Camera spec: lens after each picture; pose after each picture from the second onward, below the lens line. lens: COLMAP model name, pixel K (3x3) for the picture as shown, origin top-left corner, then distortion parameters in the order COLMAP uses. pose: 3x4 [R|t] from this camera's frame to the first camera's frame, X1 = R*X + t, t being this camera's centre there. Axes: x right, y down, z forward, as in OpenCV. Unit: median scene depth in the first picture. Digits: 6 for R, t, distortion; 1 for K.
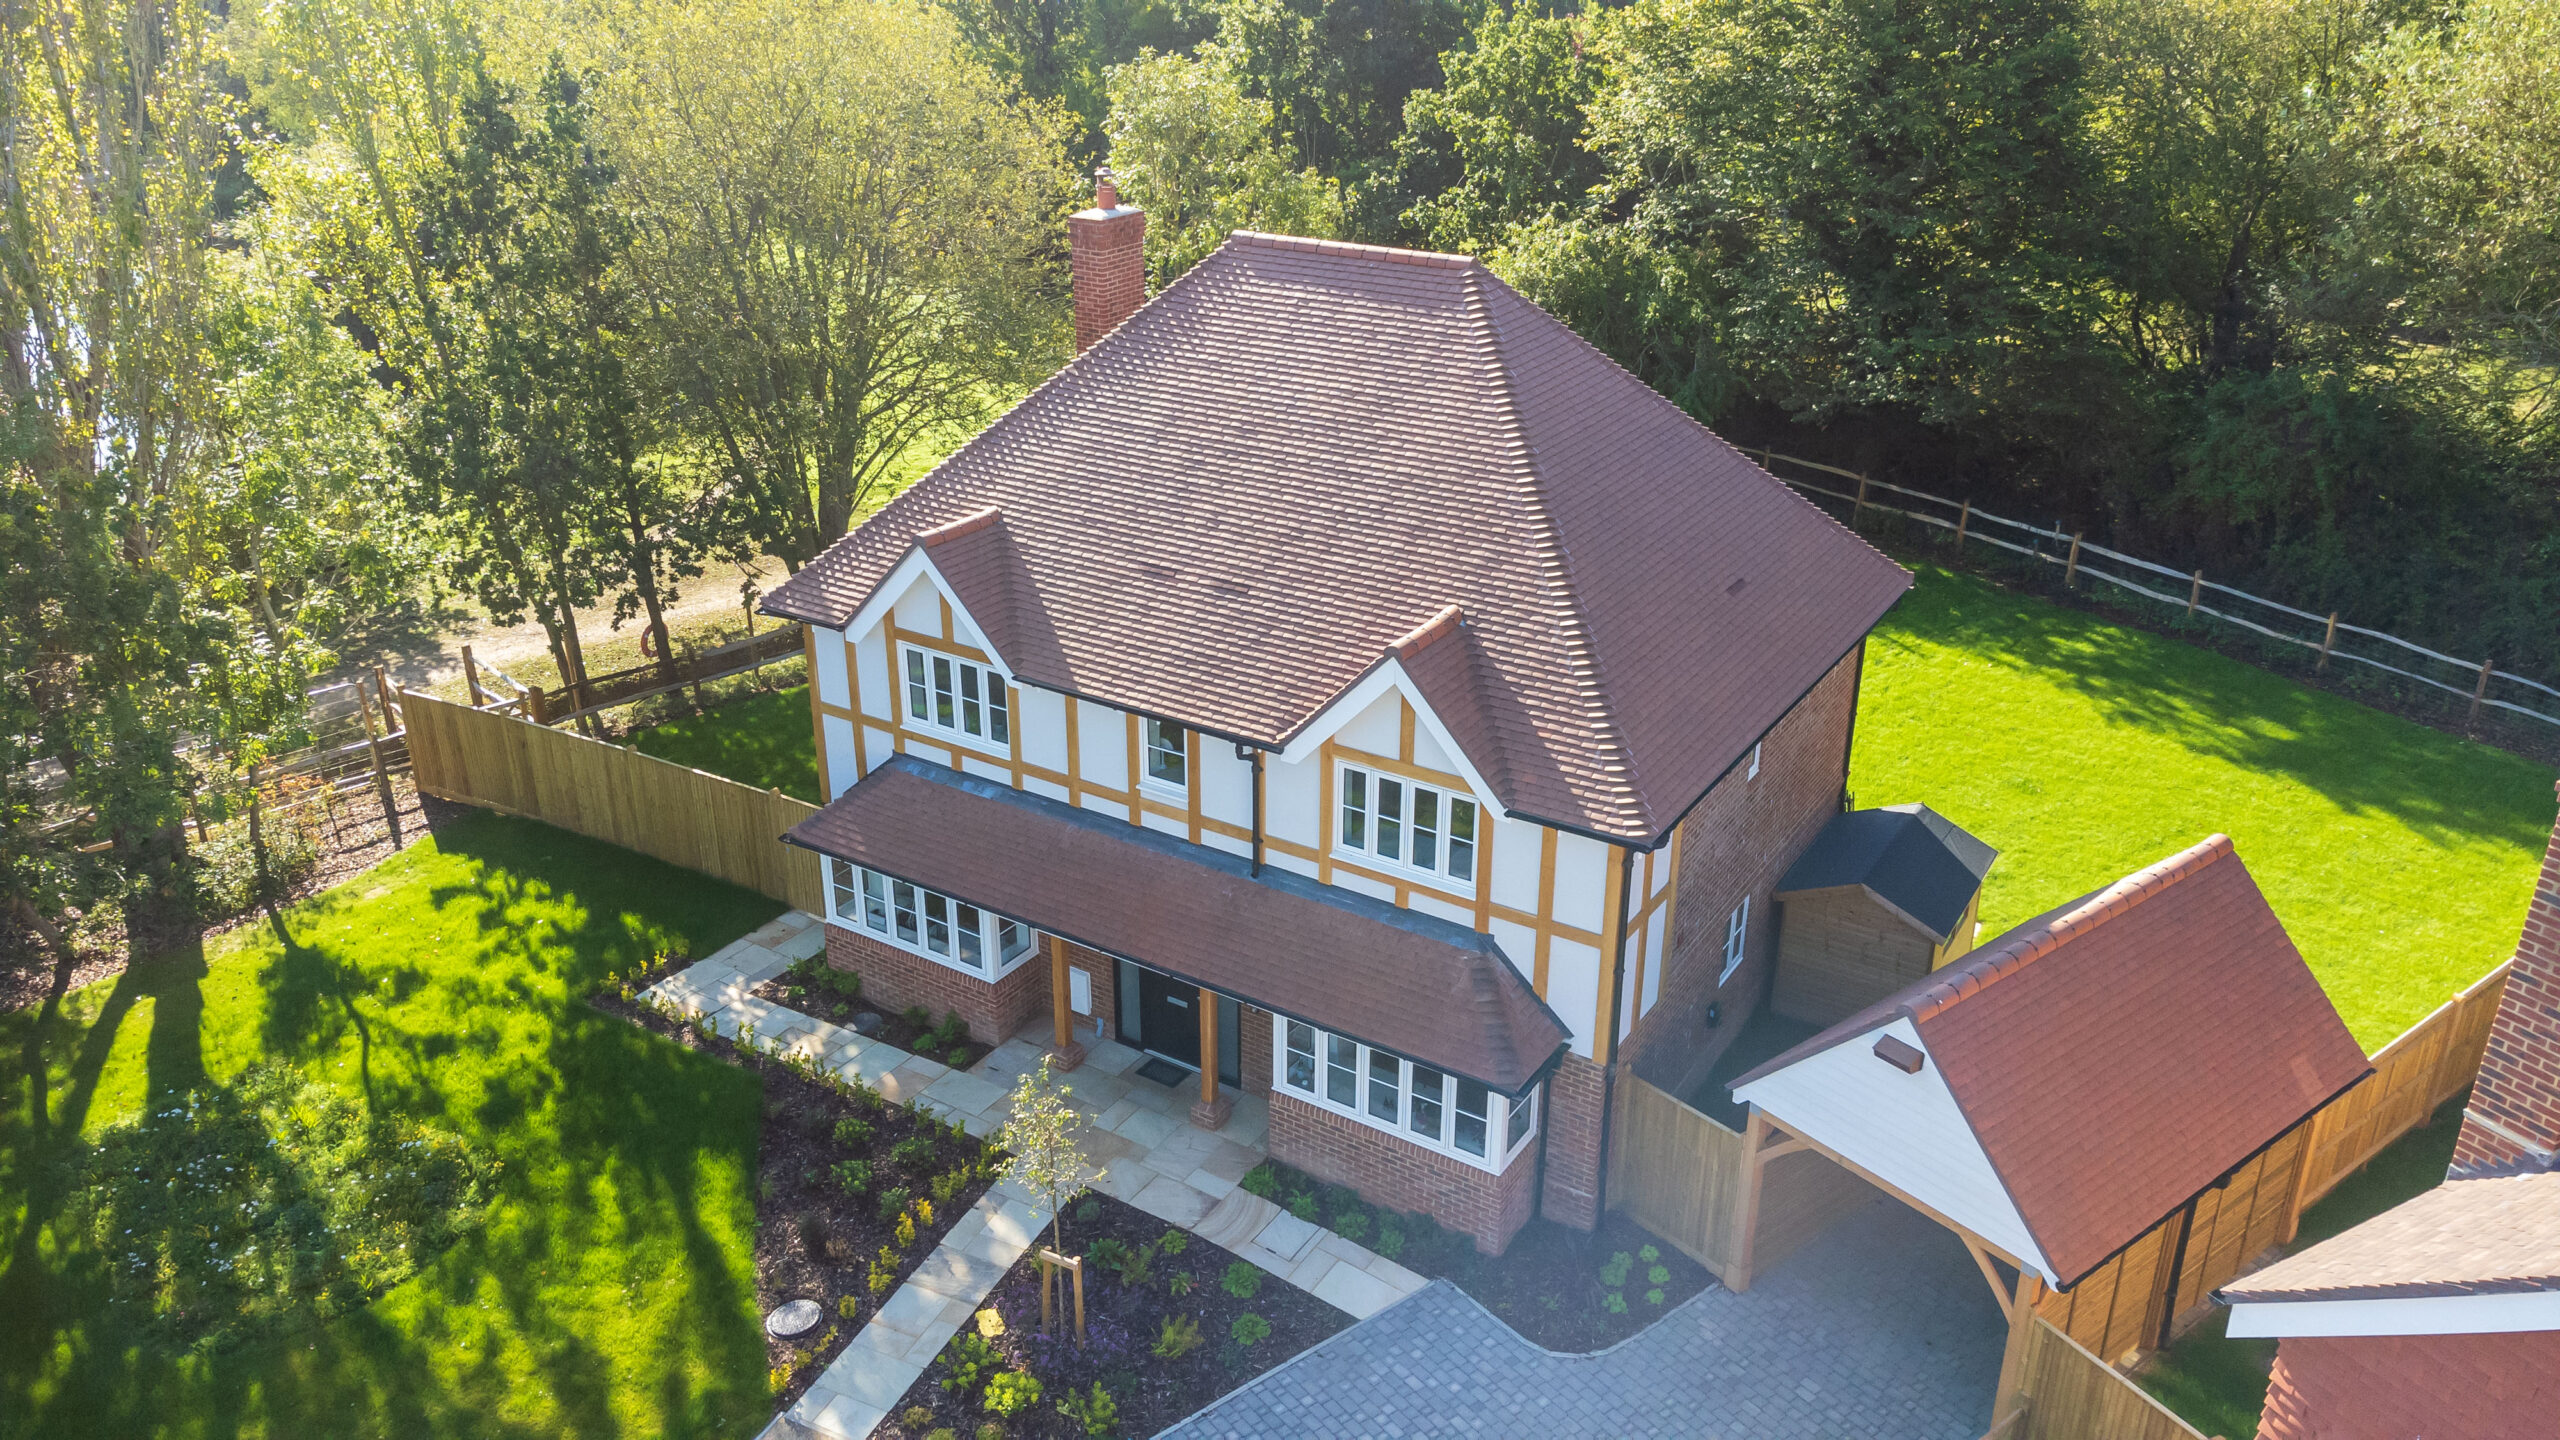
lens RADIAL K [[1929.6, 0, 1271.2], [0, 1929.6, 727.1], [0, 0, 1]] dist [-0.004257, 0.001298]
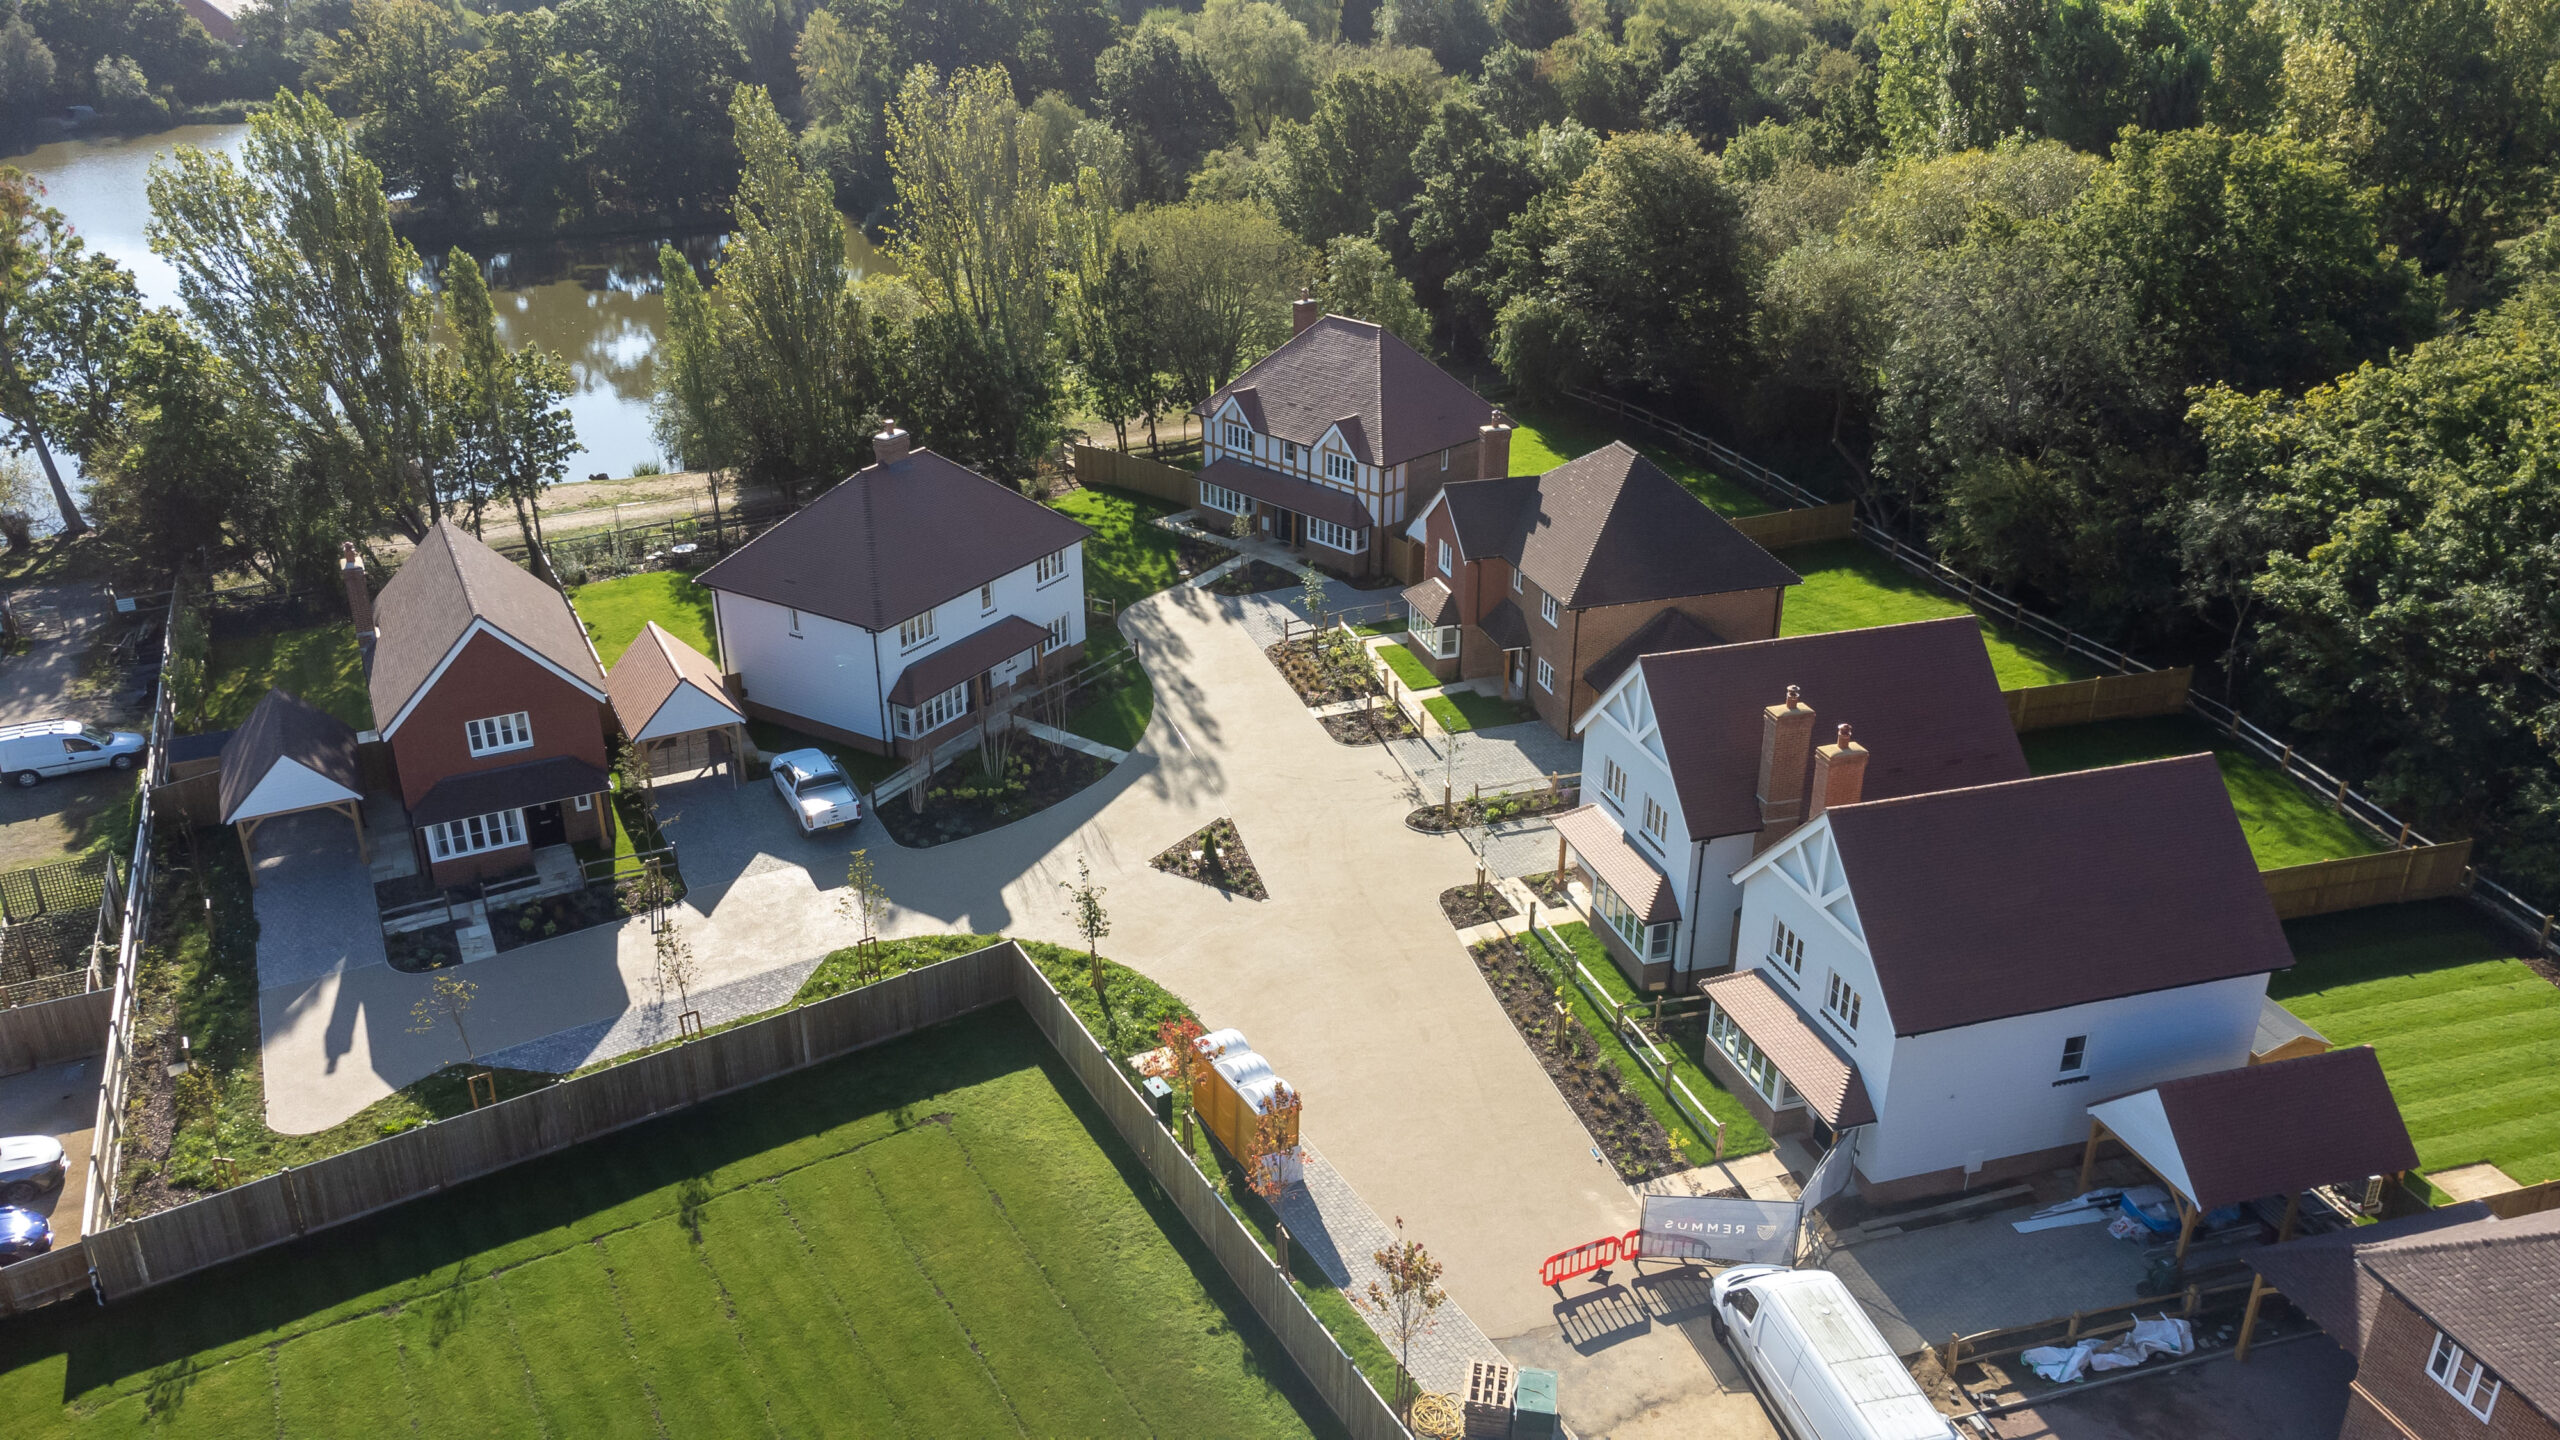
lens RADIAL K [[1878.4, 0, 1280.0], [0, 1878.4, 720.0], [0, 0, 1]] dist [0.030019, 0.005681]
pose [[0.975902, 0.091201, -0.198234, 0.678069], [-0.088678, 0.995826, 0.021584, 0.439662], [0.199375, -0.003484, 0.979917, -2.523050]]
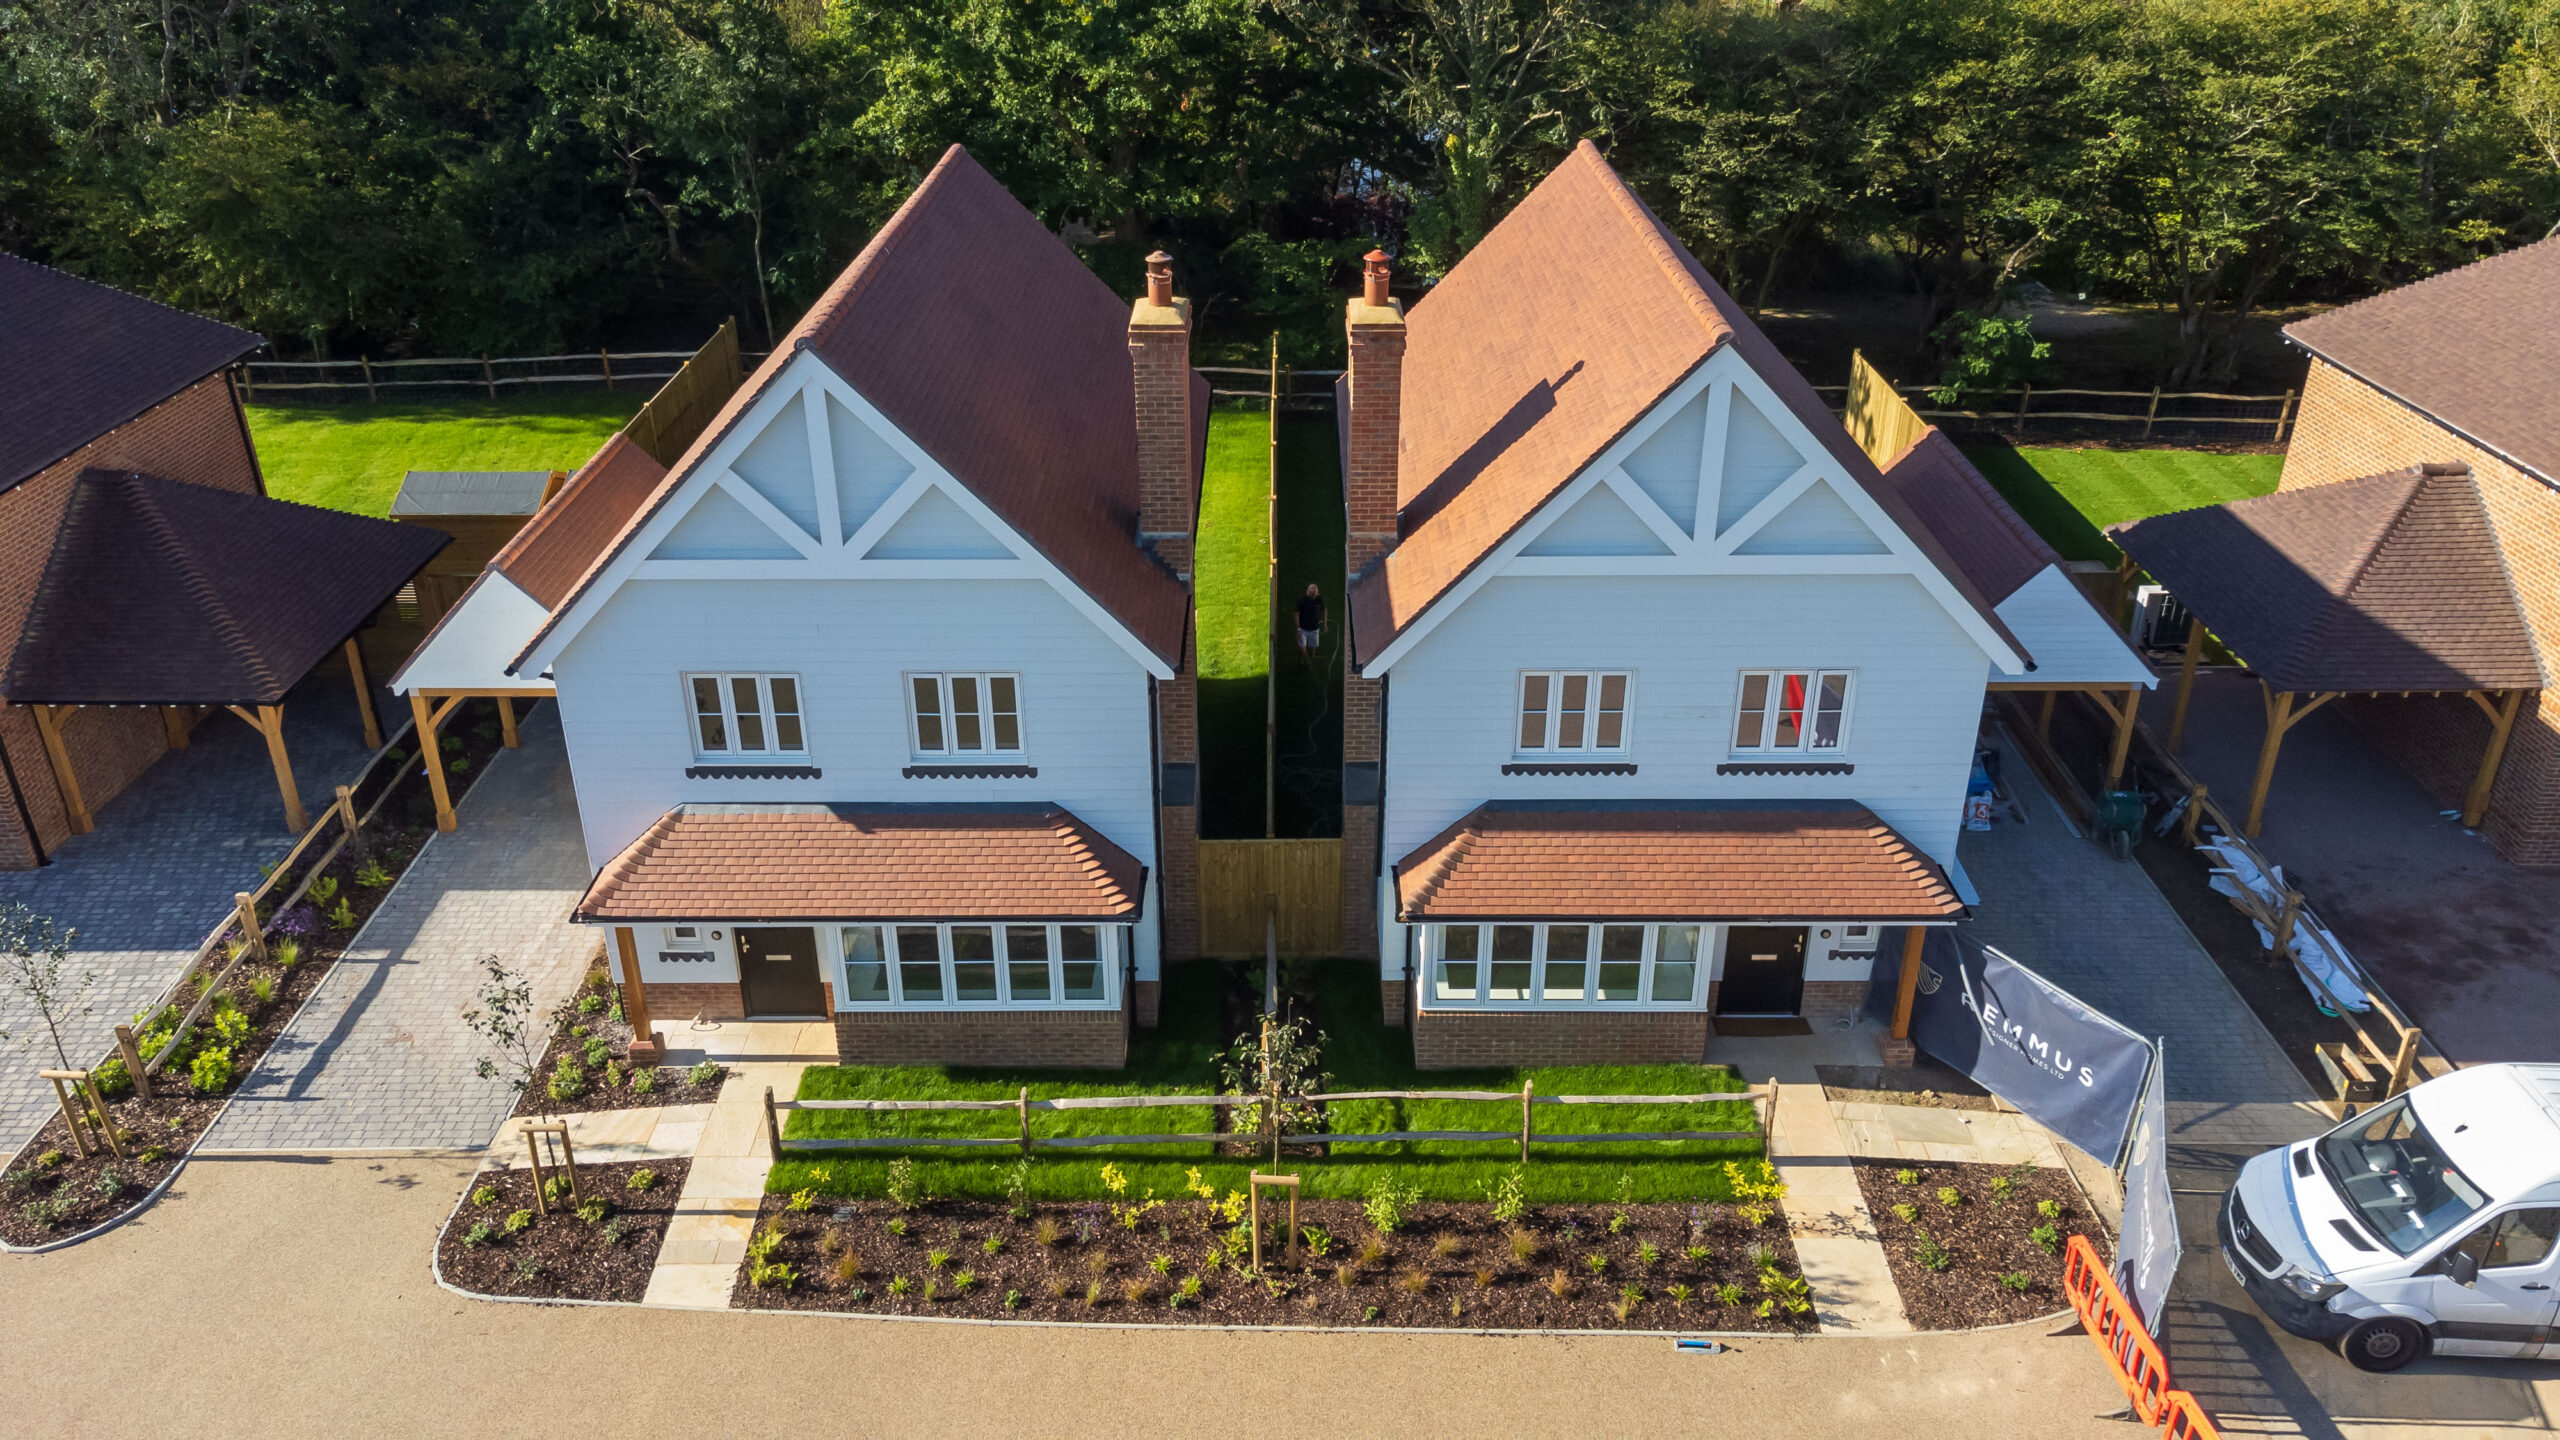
lens RADIAL K [[1878.4, 0, 1280.0], [0, 1878.4, 720.0], [0, 0, 1]] dist [0.030019, 0.005681]
pose [[0.491540, -0.404486, 0.771220, 0.066159], [0.365750, 0.899584, 0.238697, 0.413973], [-0.790326, 0.164745, 0.590122, -0.916935]]
